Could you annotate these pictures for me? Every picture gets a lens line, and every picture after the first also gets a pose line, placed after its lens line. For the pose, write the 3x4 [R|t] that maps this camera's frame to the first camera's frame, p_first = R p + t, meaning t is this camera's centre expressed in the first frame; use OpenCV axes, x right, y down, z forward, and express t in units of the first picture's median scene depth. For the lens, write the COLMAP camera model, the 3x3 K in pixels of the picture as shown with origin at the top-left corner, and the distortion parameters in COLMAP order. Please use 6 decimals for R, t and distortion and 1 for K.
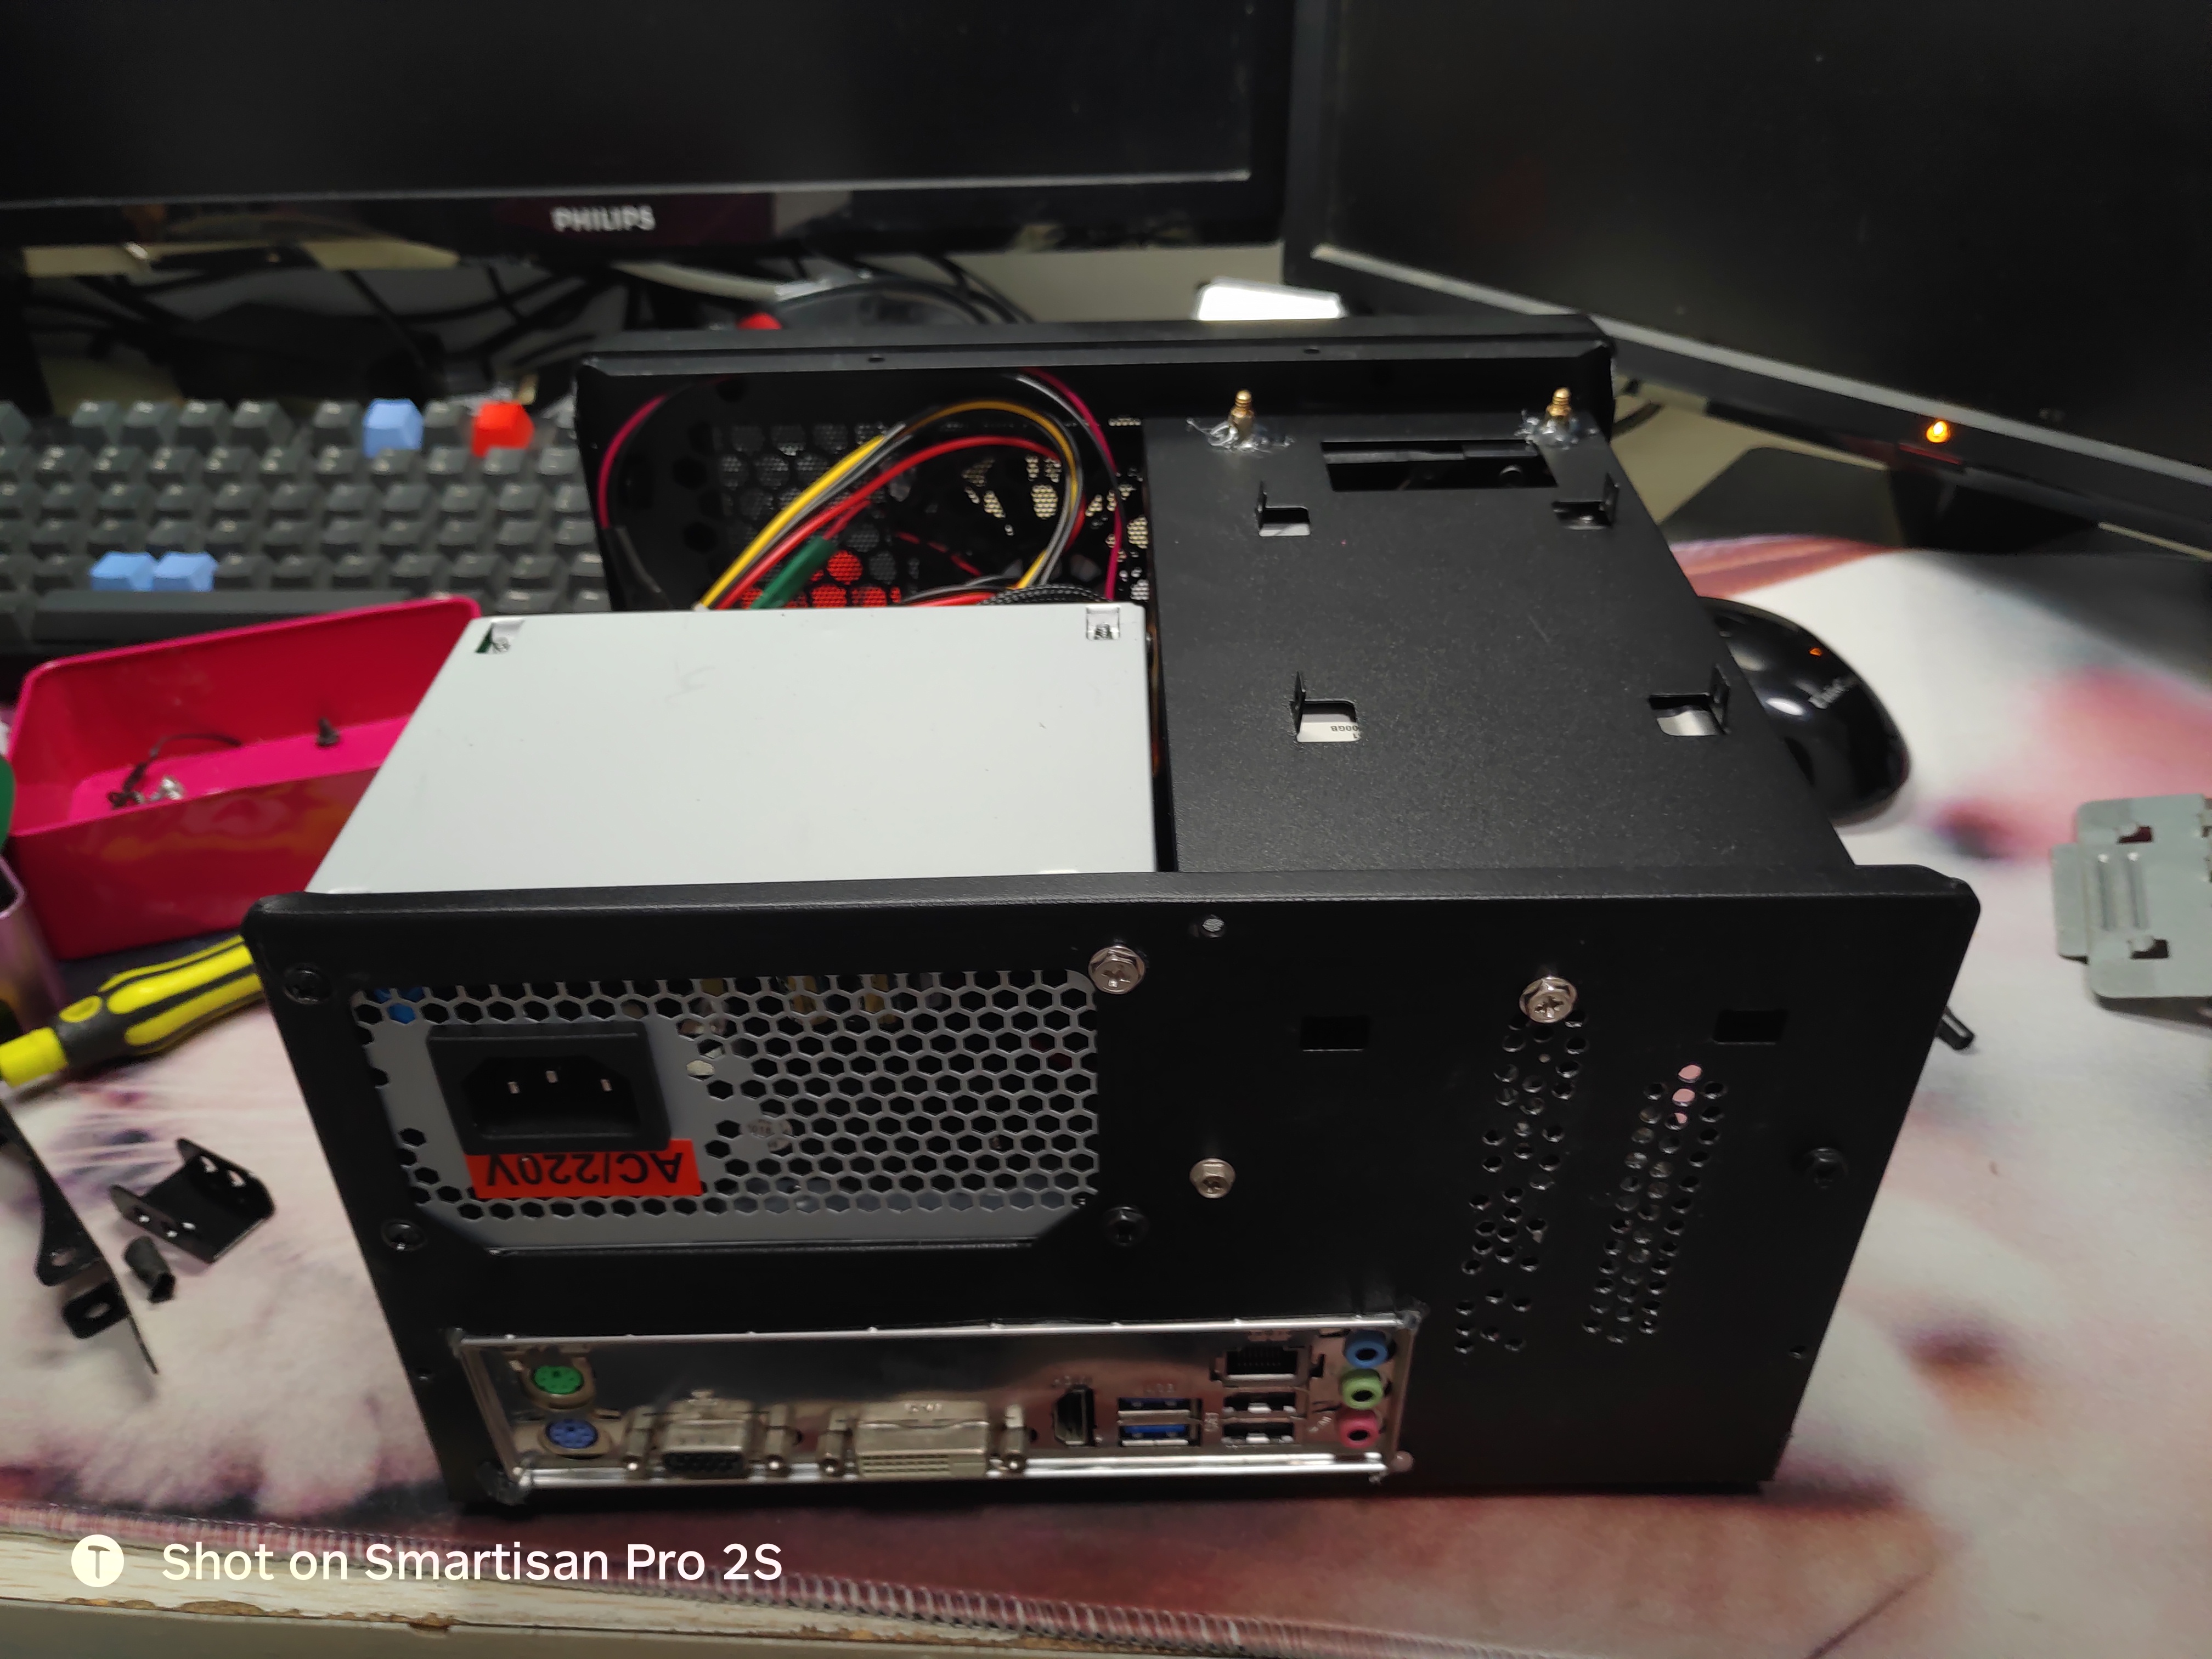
lens RADIAL K [[1754.0, 0, 1104.0], [0, 1754.0, 803.3], [0, 0, 1]] dist [0.005978, -0.002968]
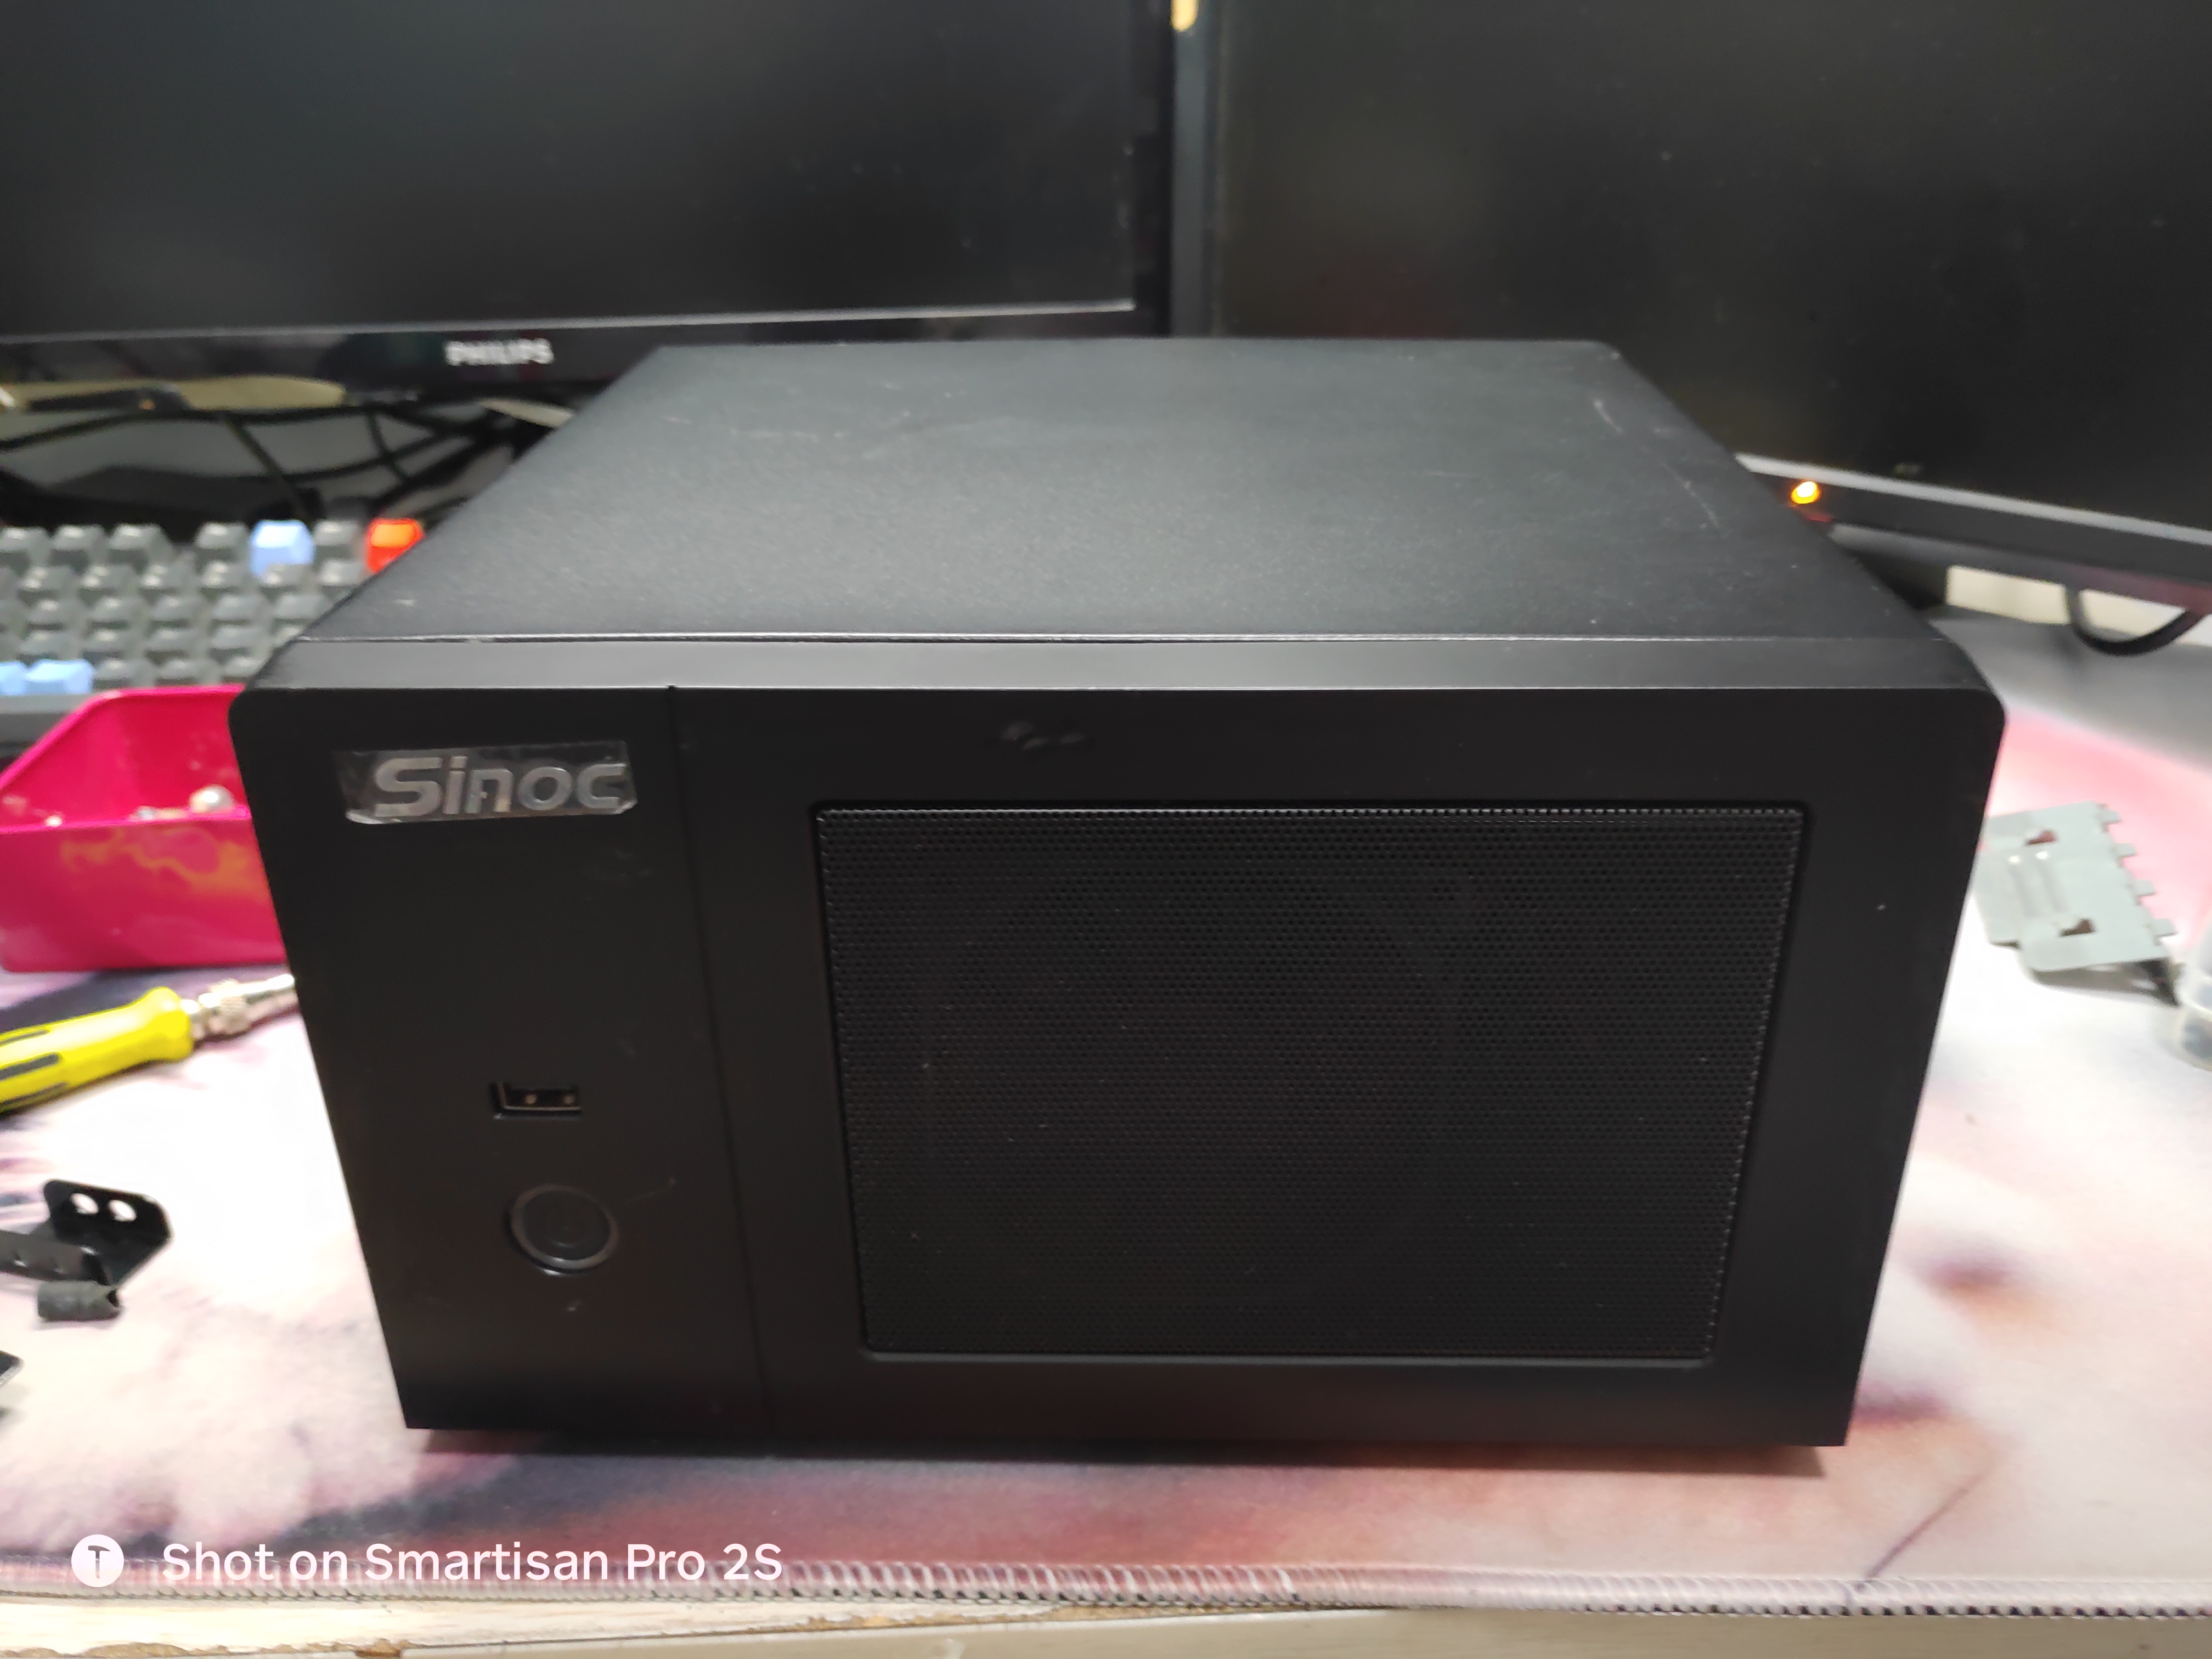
lens RADIAL K [[1754.0, 0, 1104.0], [0, 1754.0, 803.3], [0, 0, 1]] dist [0.005978, -0.002968]
pose [[0.995095, -0.034125, 0.092852, -0.075686], [0.047986, 0.987305, -0.151413, 0.166917], [-0.086506, 0.155126, 0.984100, 0.031063]]
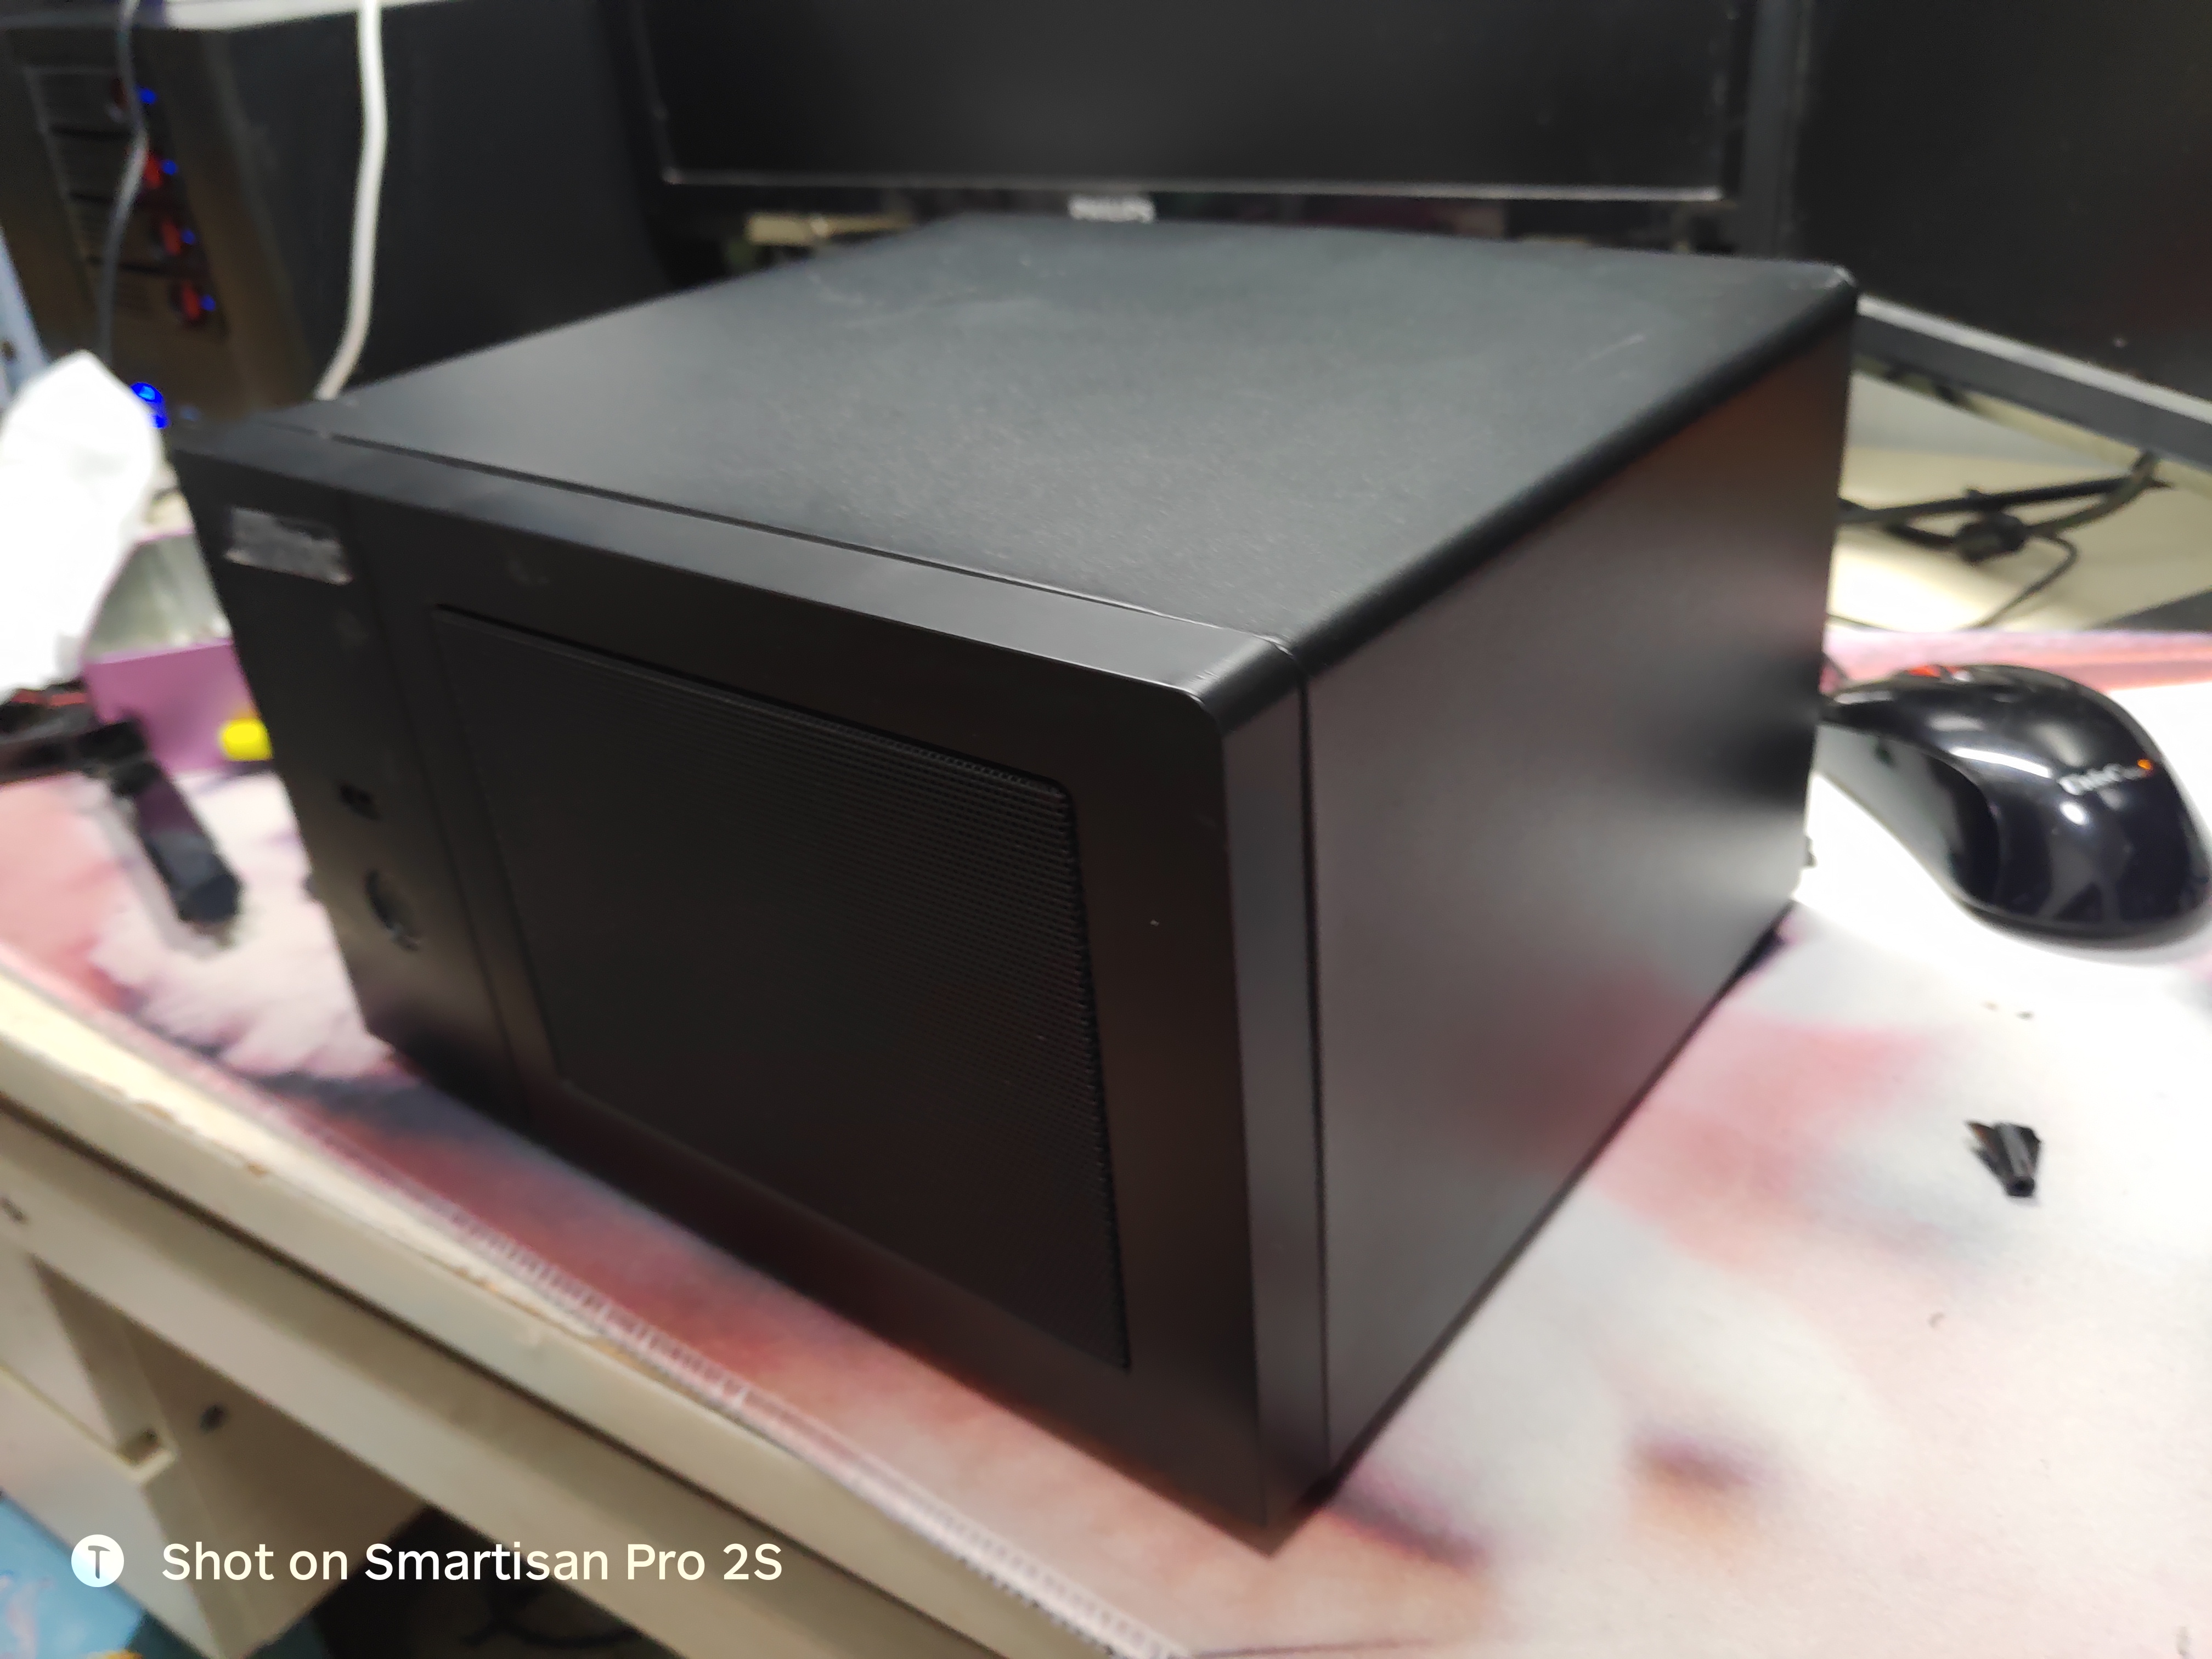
lens RADIAL K [[1772.1, 0, 1106.0], [0, 1772.1, 829.5], [0, 0, 1]] dist [-0.003534, -0.004608]
pose [[0.864676, 0.203801, -0.459130, 0.531533], [-0.236352, 0.971569, -0.013855, 0.100112], [0.443253, 0.120496, 0.888261, 0.128622]]
